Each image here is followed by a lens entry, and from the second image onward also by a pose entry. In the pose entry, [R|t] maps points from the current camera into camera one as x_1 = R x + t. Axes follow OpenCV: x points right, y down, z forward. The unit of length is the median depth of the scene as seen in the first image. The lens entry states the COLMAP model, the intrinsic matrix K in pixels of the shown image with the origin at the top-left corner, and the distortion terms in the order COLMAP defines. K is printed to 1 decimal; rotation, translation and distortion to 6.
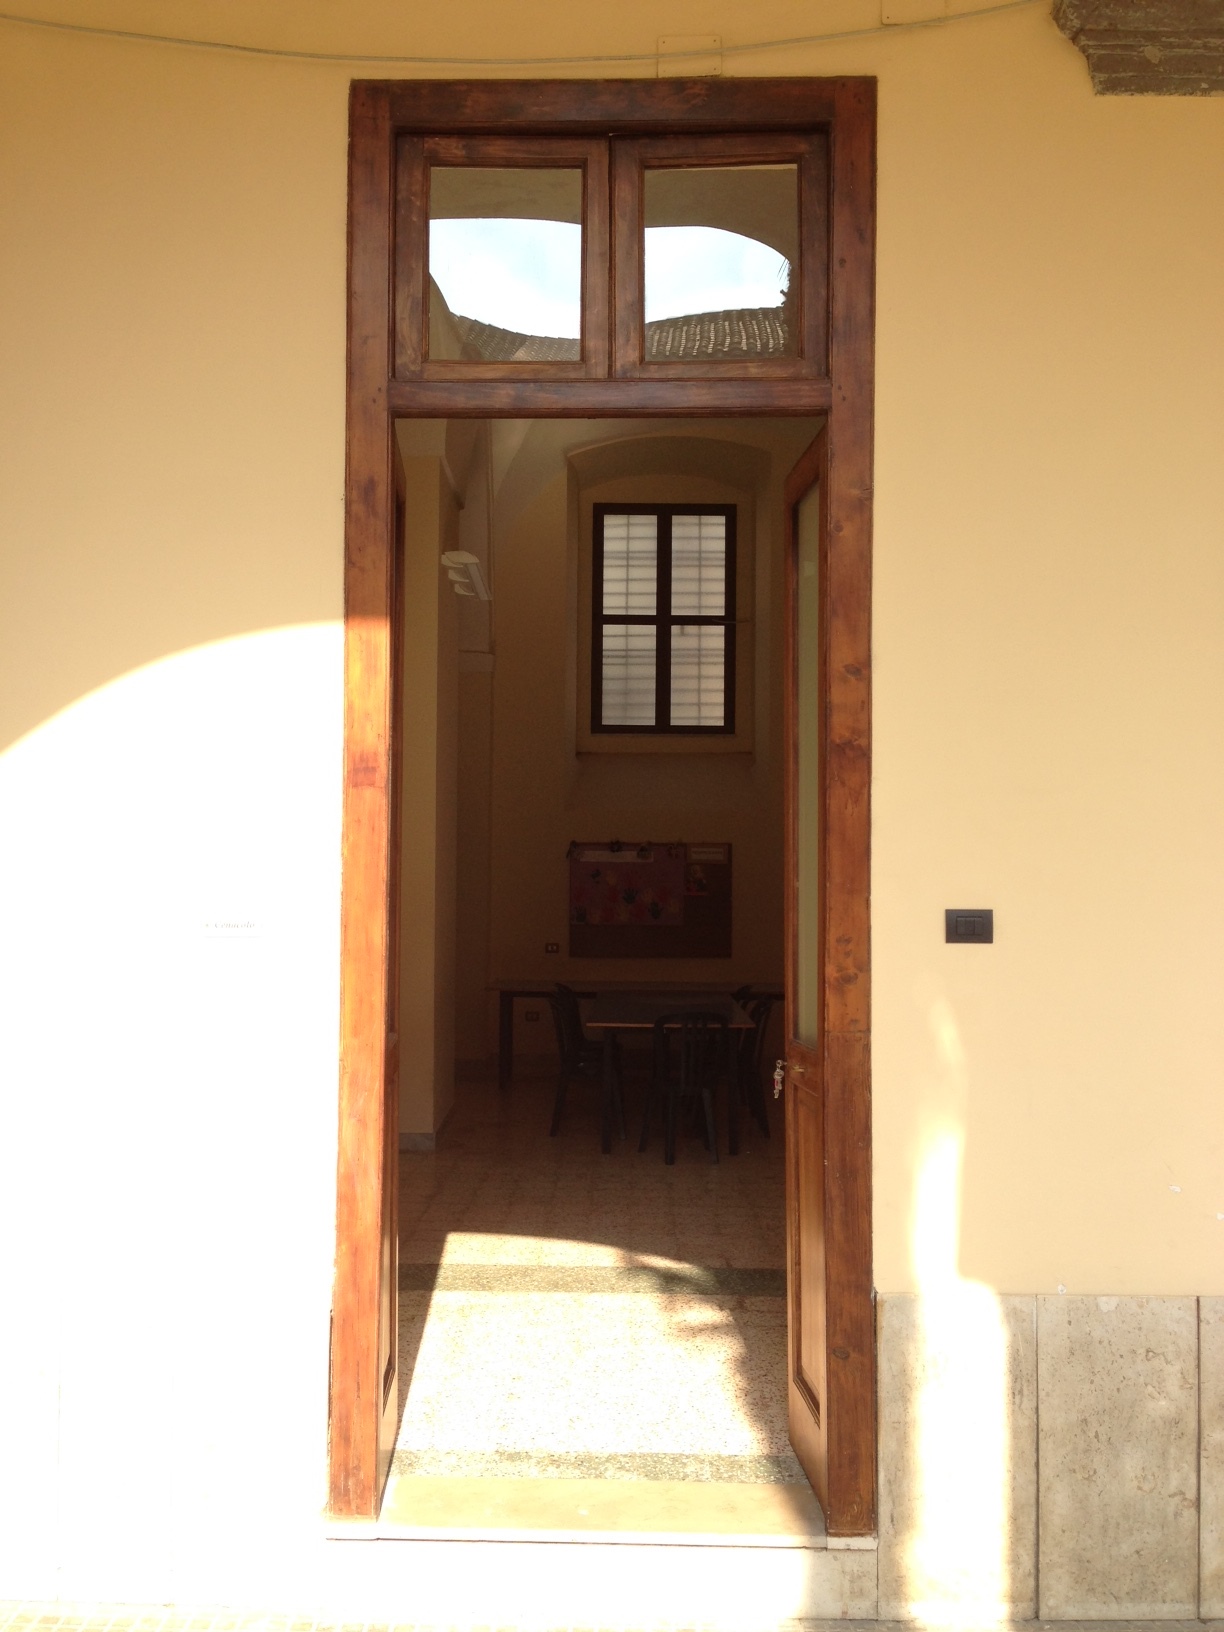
lens RADIAL K [[1564.0, 0, 612.0], [0, 1564.0, 816.0], [0, 0, 1]] dist [0.007352, -0.175784]
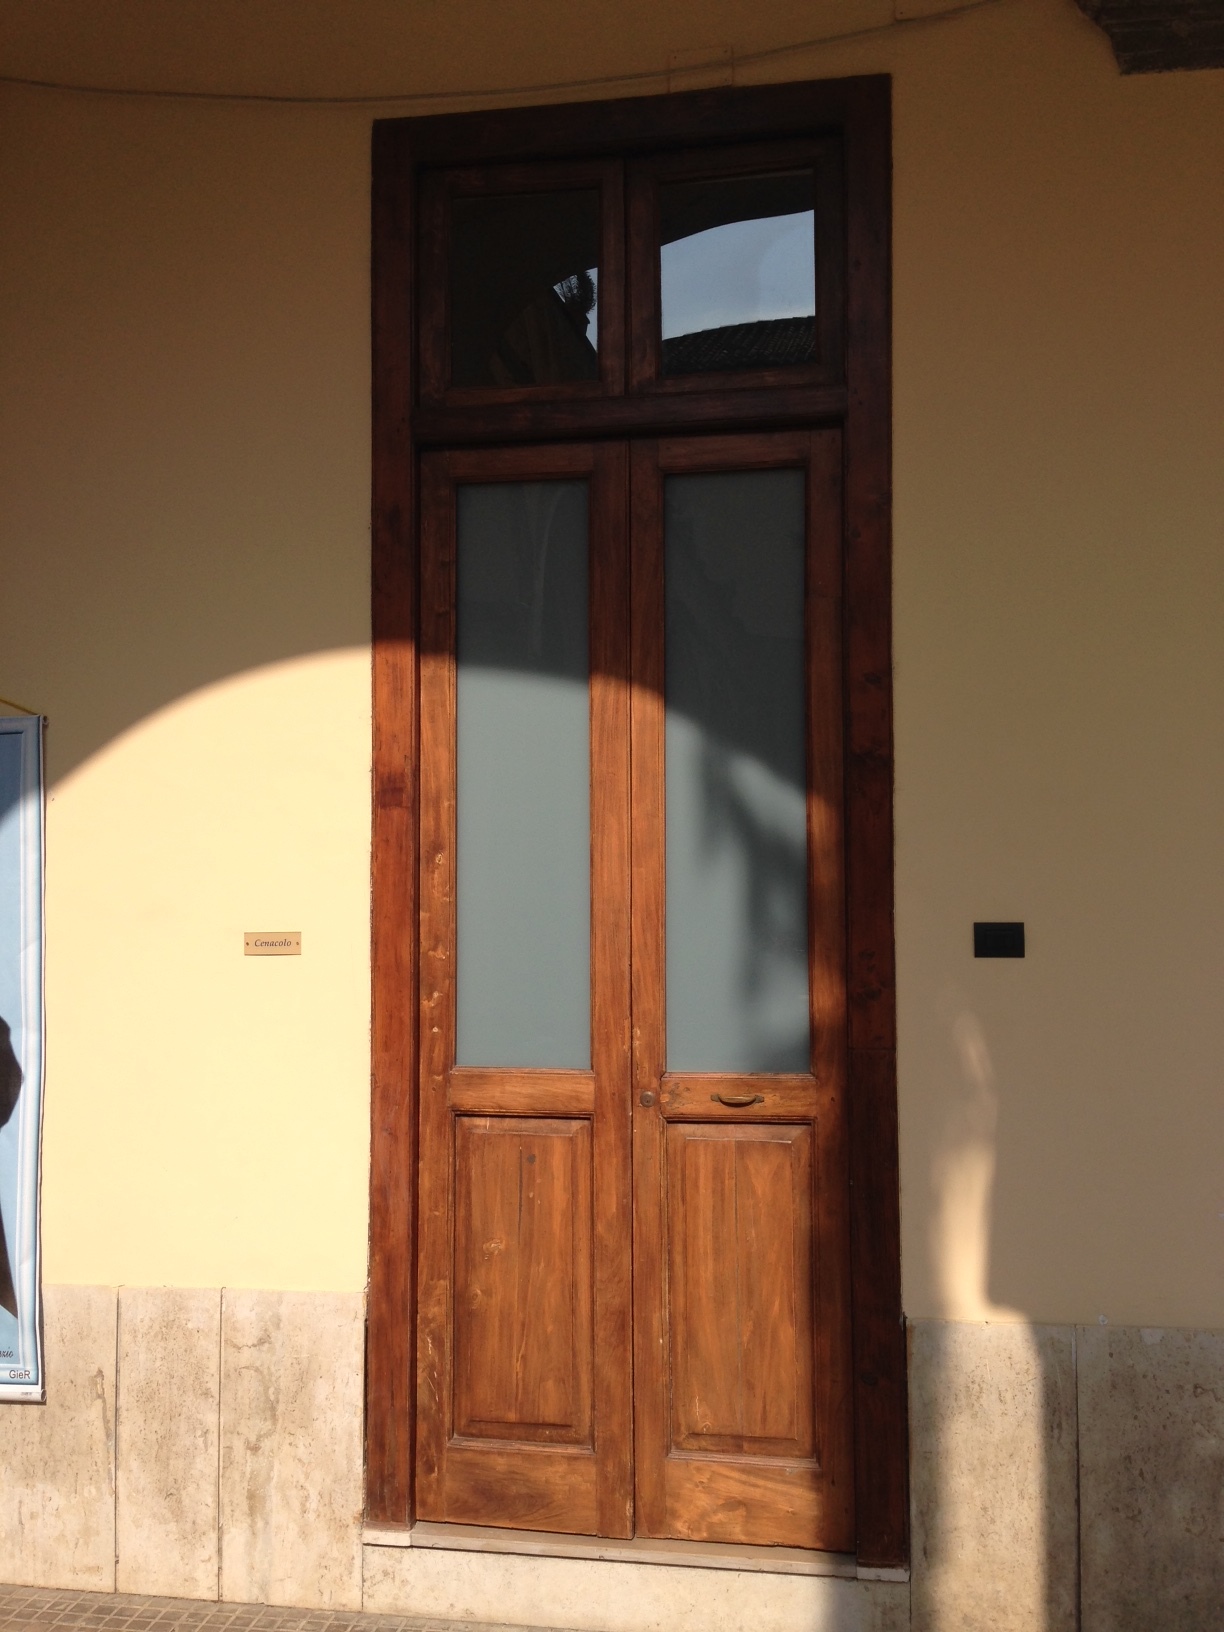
lens RADIAL K [[1564.0, 0, 612.0], [0, 1564.0, 816.0], [0, 0, 1]] dist [0.007352, -0.175784]
pose [[0.988966, -0.017128, -0.147150, 0.136397], [0.015360, 0.999796, -0.013142, 0.002954], [0.147345, 0.010737, 0.989027, 0.008939]]
